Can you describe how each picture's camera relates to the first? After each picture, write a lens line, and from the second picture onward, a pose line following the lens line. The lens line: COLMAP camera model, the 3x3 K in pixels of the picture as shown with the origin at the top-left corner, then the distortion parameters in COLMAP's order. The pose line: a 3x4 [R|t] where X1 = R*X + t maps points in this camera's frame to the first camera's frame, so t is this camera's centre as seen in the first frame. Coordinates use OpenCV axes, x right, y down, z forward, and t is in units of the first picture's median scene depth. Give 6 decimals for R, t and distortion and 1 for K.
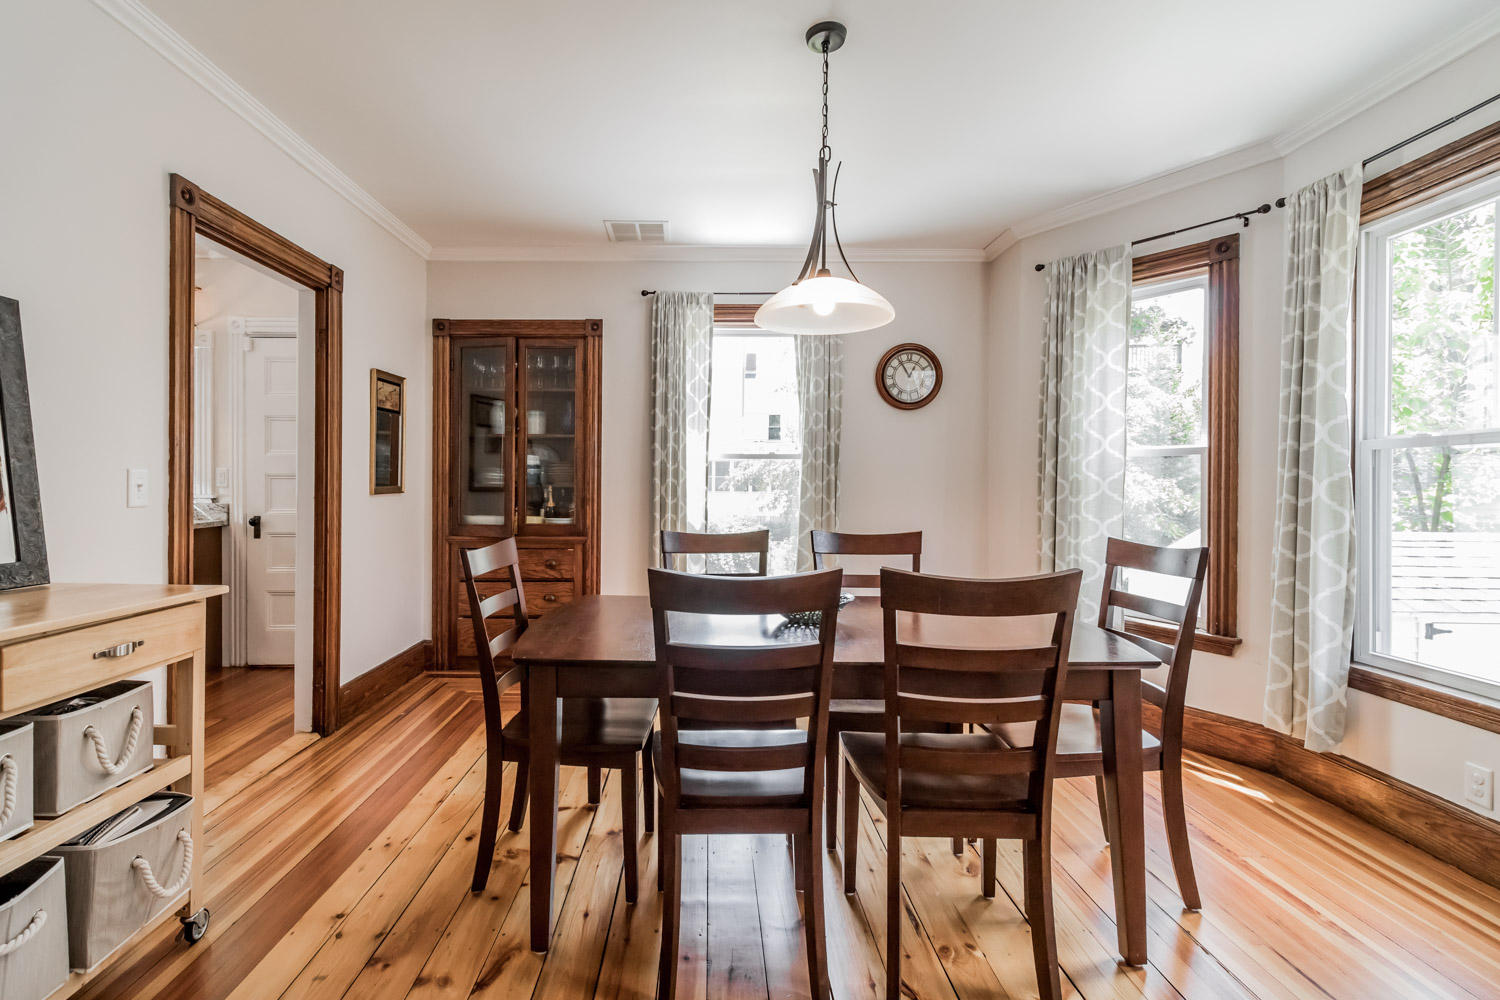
lens RADIAL K [[697.3, 0, 685.4], [0, 697.3, 490.3], [0, 0, 1]] dist [-0.004904, -0.000033]
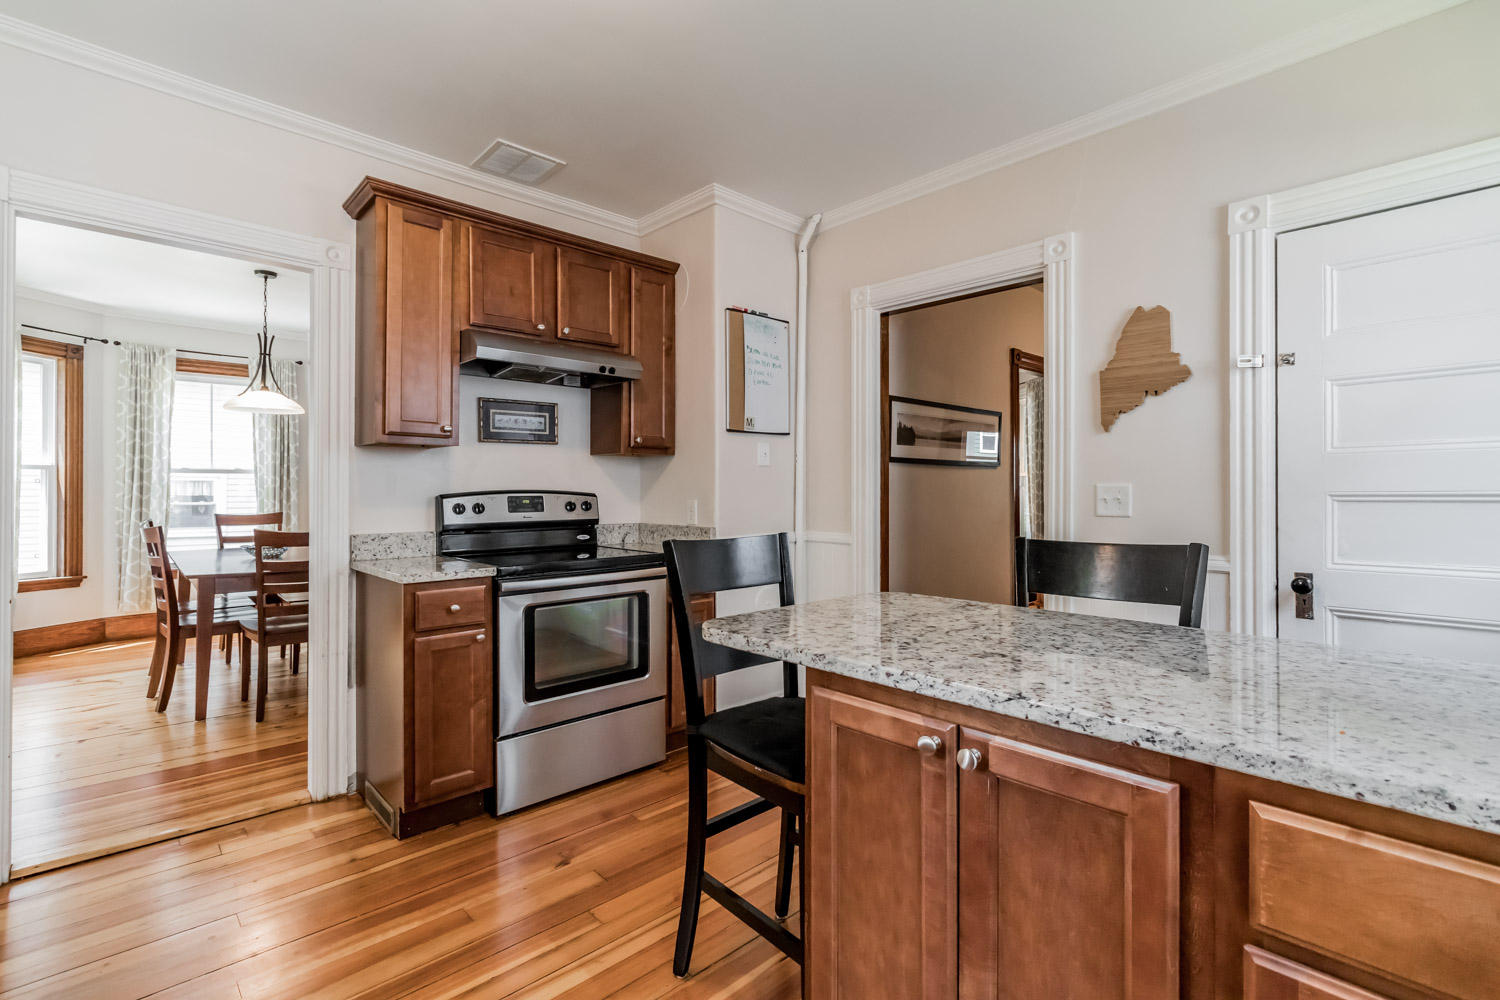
lens RADIAL K [[693.1, 0, 745.7], [0, 693.1, 486.0], [0, 0, 1]] dist [-0.001071, 0.001204]
pose [[-0.693950, -0.005158, 0.720004, -1.155280], [-0.000441, 0.999977, 0.006739, -0.021463], [-0.720023, 0.004359, -0.693937, 0.721129]]
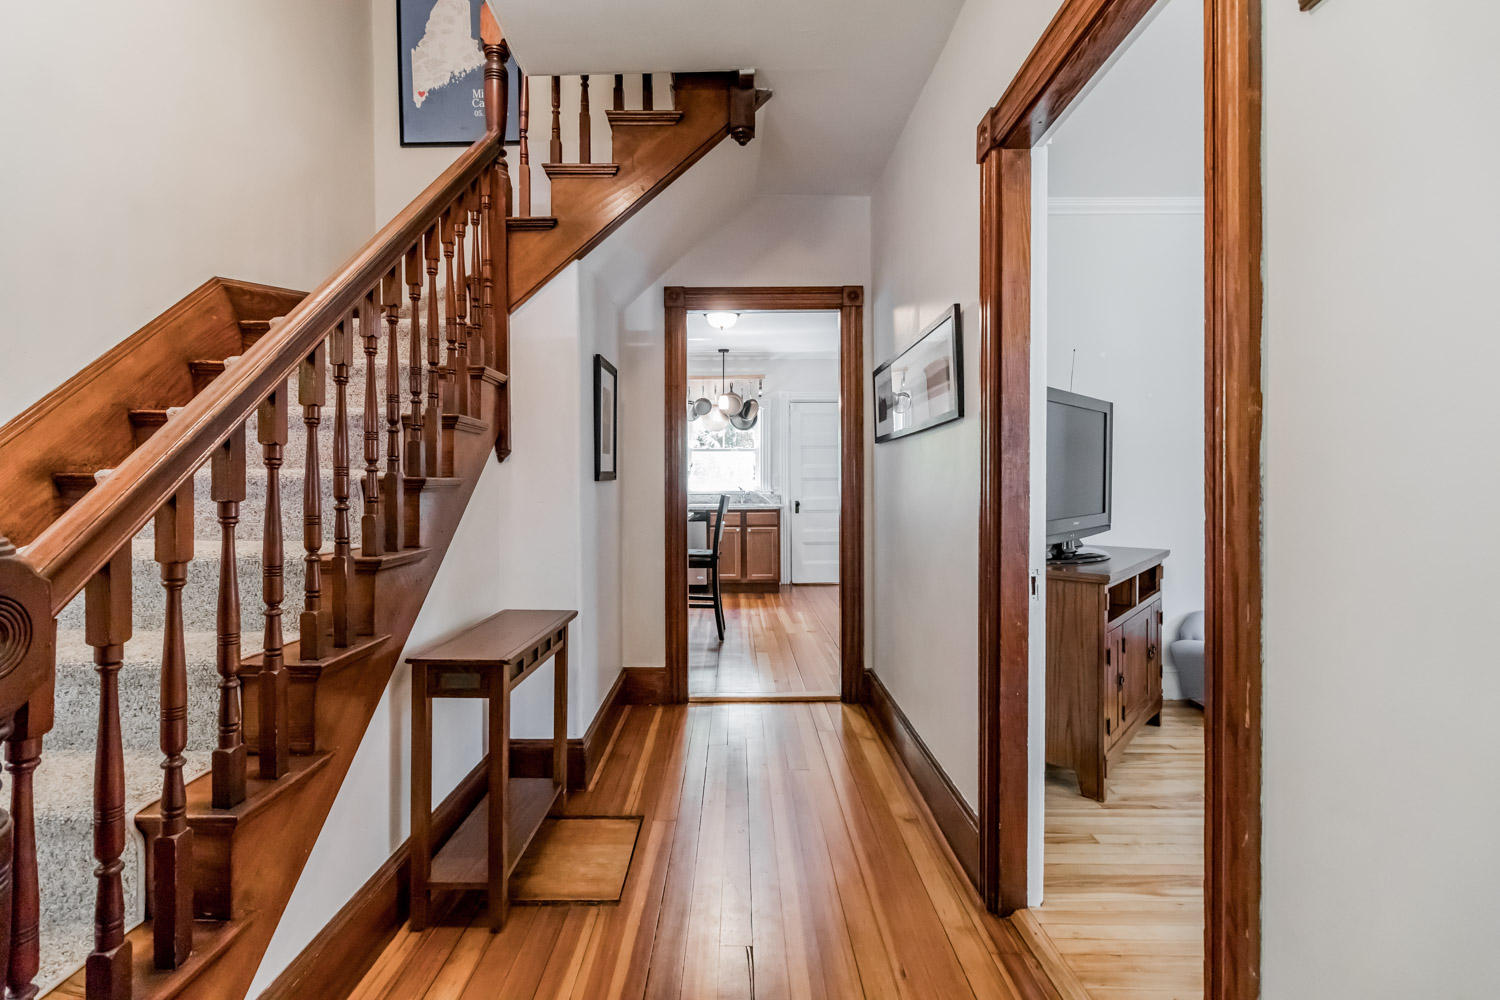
lens RADIAL K [[693.1, 0, 745.6], [0, 693.1, 489.0], [0, 0, 1]] dist [-0.001071, 0.001204]
pose [[0.999475, -0.012368, 0.029934, -0.828261], [0.012529, 0.999908, -0.005200, 0.014218], [-0.029866, 0.005573, 0.999538, -0.834185]]
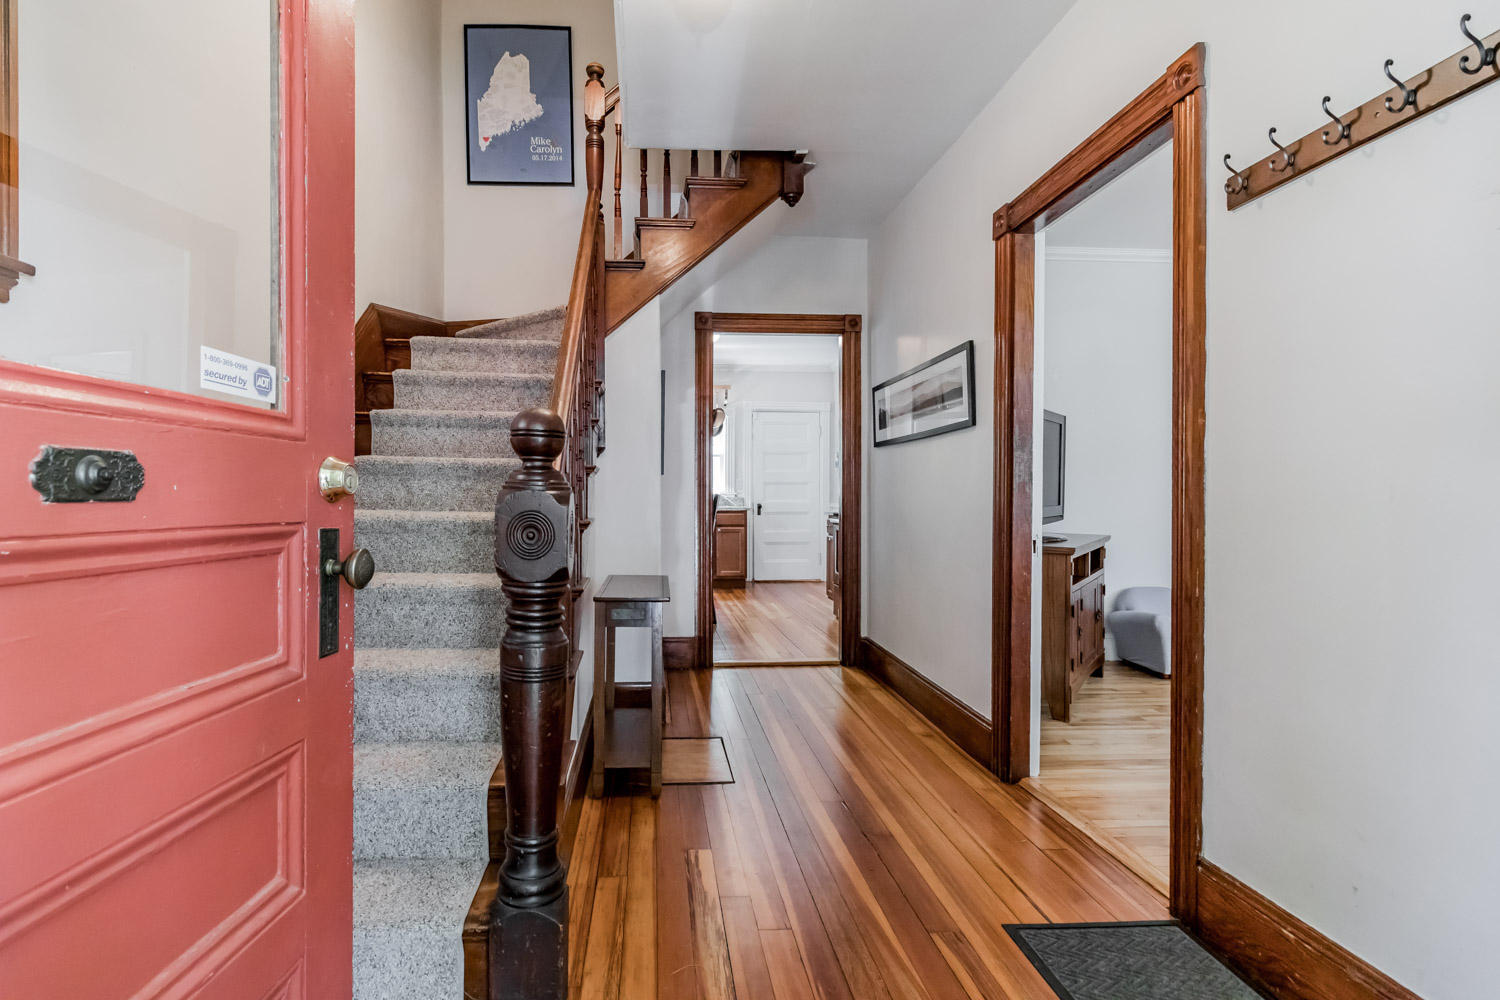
lens RADIAL K [[693.1, 0, 722.3], [0, 693.1, 497.5], [0, 0, 1]] dist [-0.001071, 0.001204]
pose [[0.994974, -0.007306, 0.099863, -0.939772], [0.007823, 0.999958, -0.004791, 0.028972], [-0.099823, 0.005548, 0.994990, -0.951657]]
